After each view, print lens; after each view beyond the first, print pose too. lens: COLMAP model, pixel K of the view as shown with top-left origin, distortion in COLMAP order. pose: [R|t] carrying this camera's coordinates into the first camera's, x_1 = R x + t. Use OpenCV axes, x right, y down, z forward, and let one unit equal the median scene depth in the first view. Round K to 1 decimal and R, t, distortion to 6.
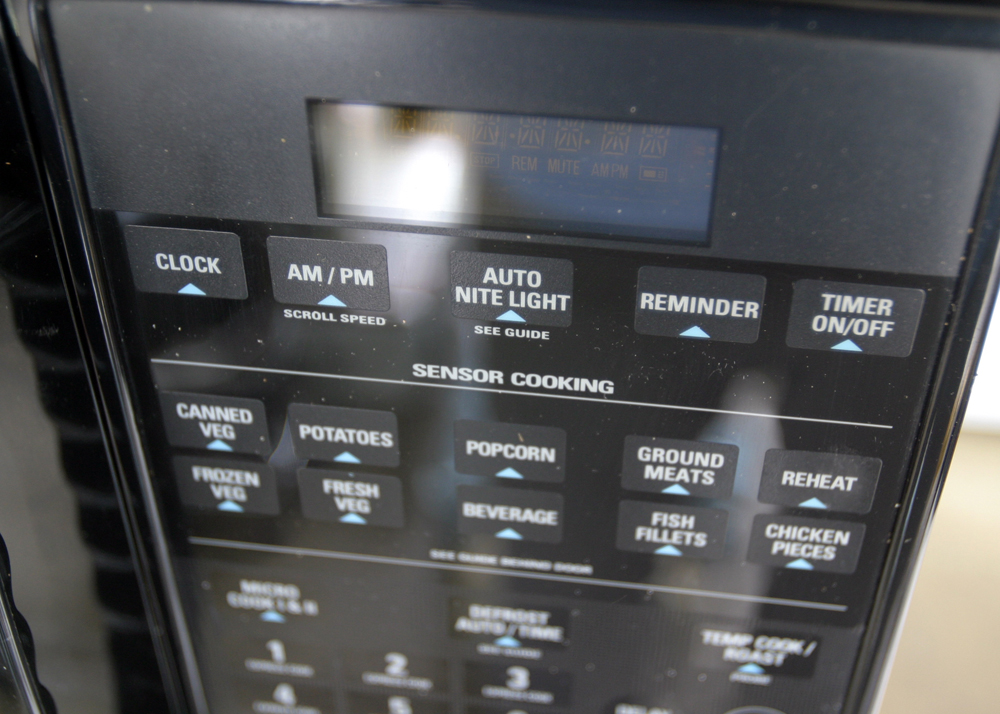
lens RADIAL K [[1335.9, 0, 498.4], [0, 1335.9, 355.8], [0, 0, 1]] dist [-0.066069, 0.000000]
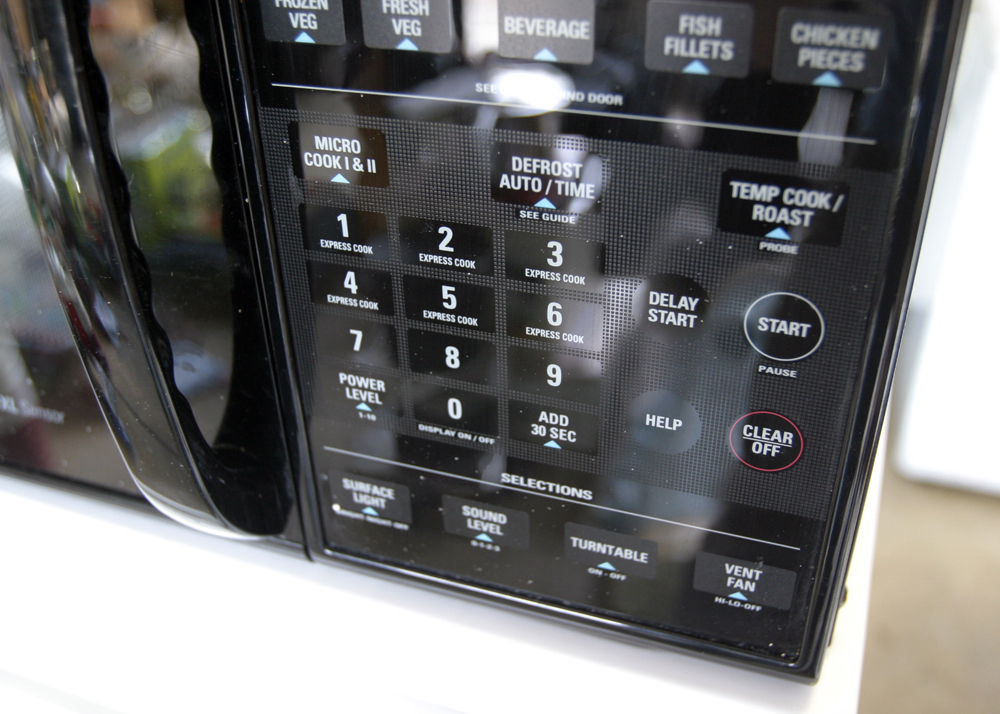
lens RADIAL K [[993.2, 0, 500.9], [0, 993.2, 358.5], [0, 0, 1]] dist [-0.081439, 0.000000]
pose [[0.977938, 0.091571, -0.187754, 0.146104], [-0.113180, 0.987711, -0.107786, 0.472846], [0.175577, 0.126658, 0.976284, 0.273482]]
